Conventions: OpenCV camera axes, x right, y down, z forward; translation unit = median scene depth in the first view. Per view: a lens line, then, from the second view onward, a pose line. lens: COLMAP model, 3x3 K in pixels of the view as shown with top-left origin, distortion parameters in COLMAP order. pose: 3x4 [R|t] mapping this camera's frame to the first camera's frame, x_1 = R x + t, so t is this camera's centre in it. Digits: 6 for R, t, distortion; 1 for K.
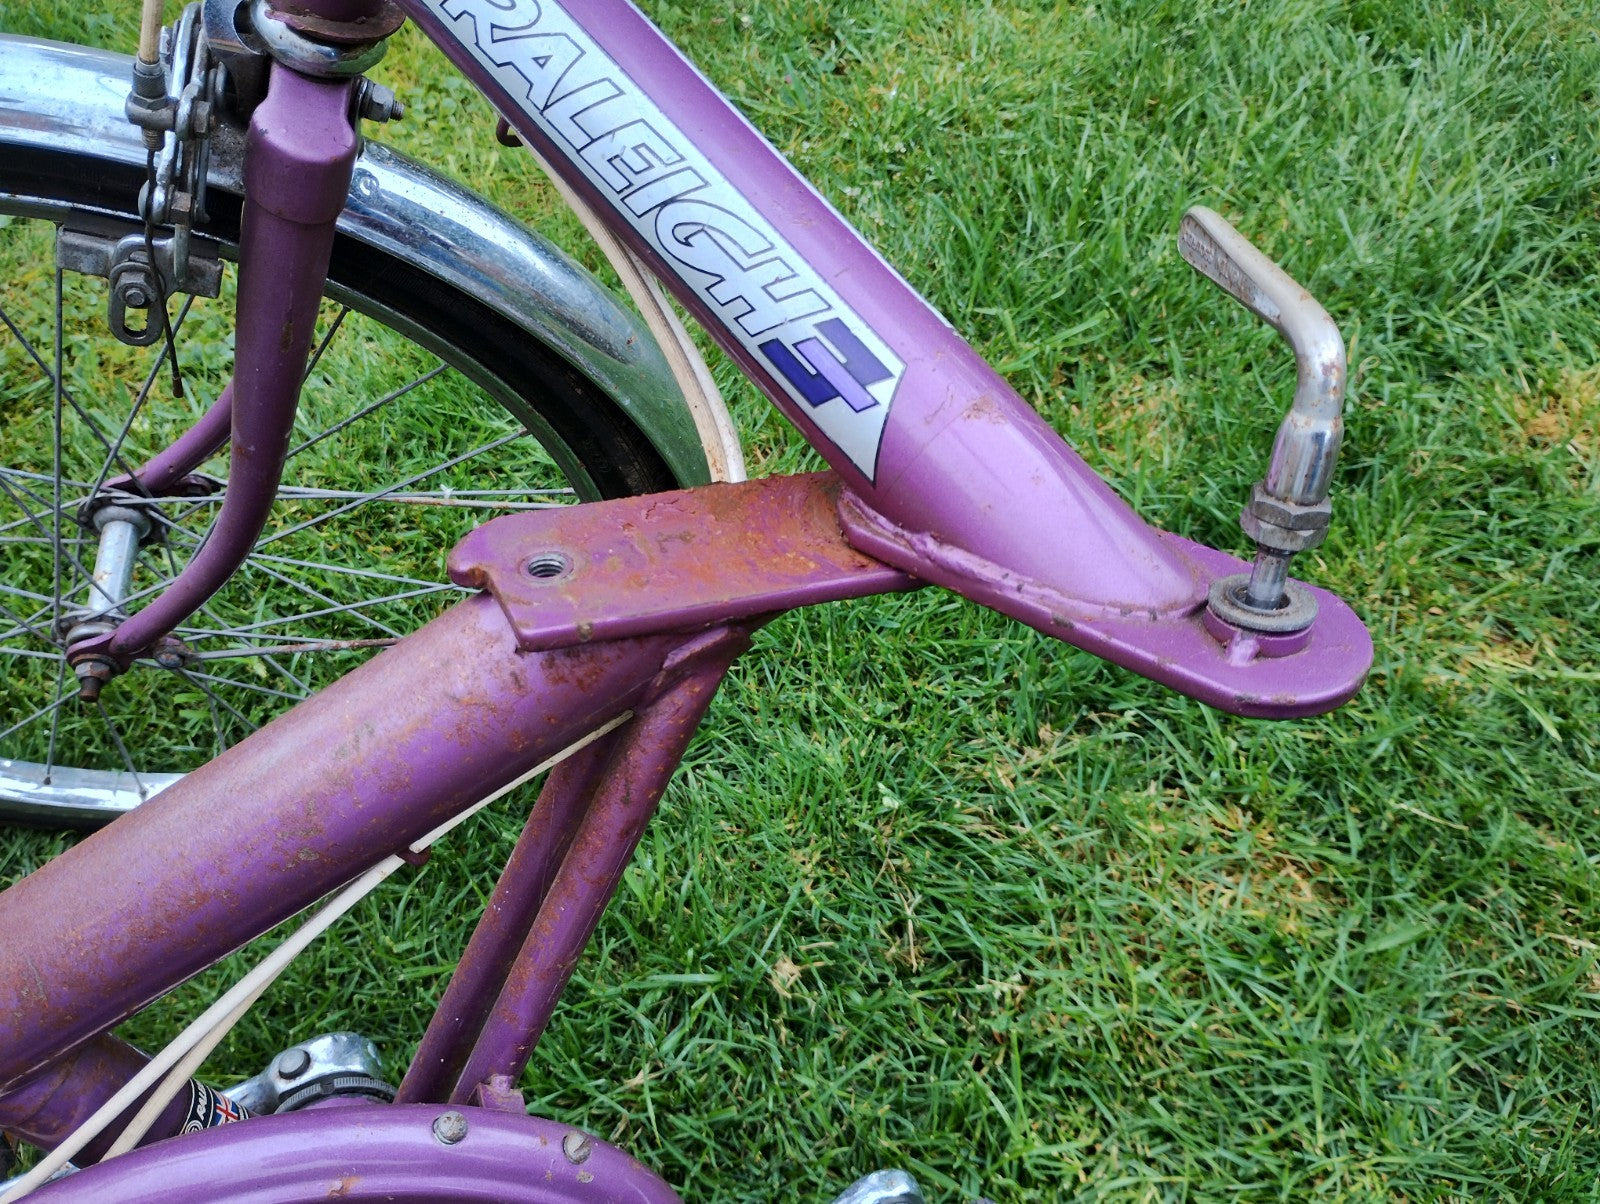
lens RADIAL K [[1204.1, 0, 794.5], [0, 1204.1, 617.4], [0, 0, 1]] dist [0.043973, -0.062538]
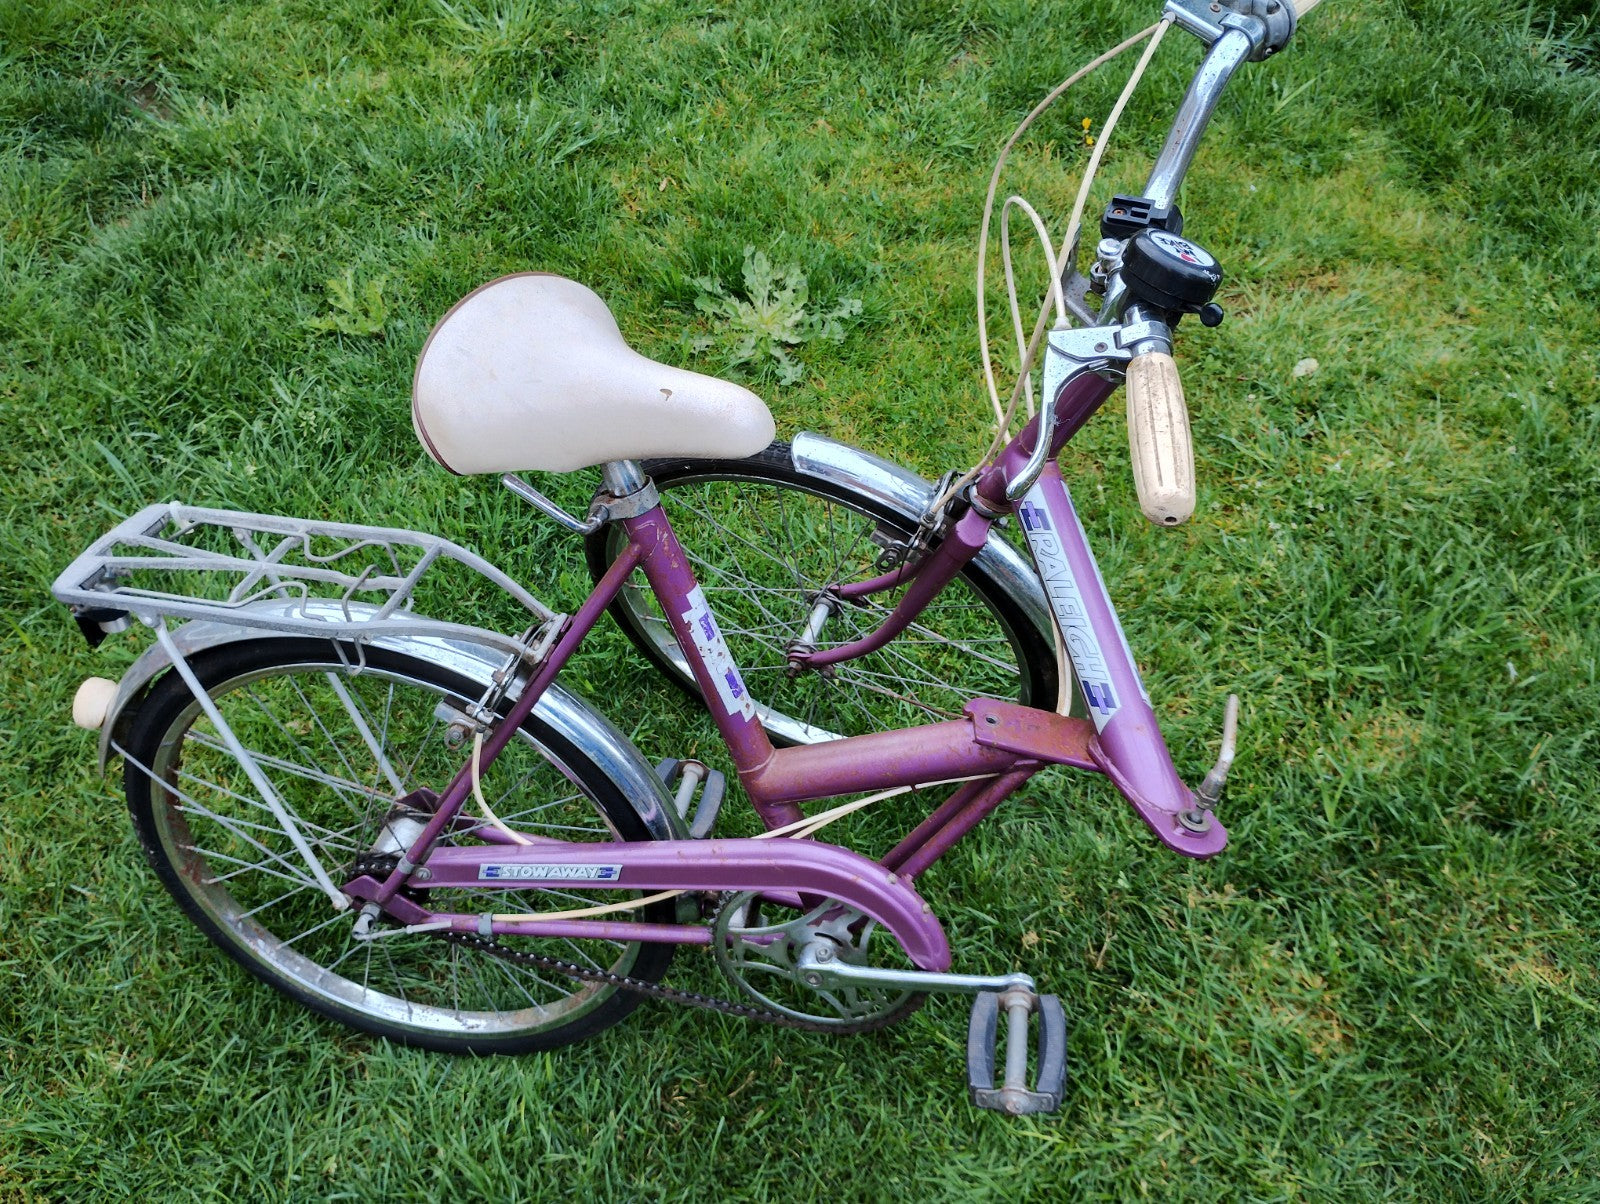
lens RADIAL K [[1204.1, 0, 794.5], [0, 1204.1, 617.4], [0, 0, 1]] dist [0.043973, -0.062538]
pose [[0.864461, 0.355695, -0.355230, 0.177677], [-0.373934, 0.927271, 0.018505, -0.074499], [0.335977, 0.116836, 0.934596, -1.024995]]
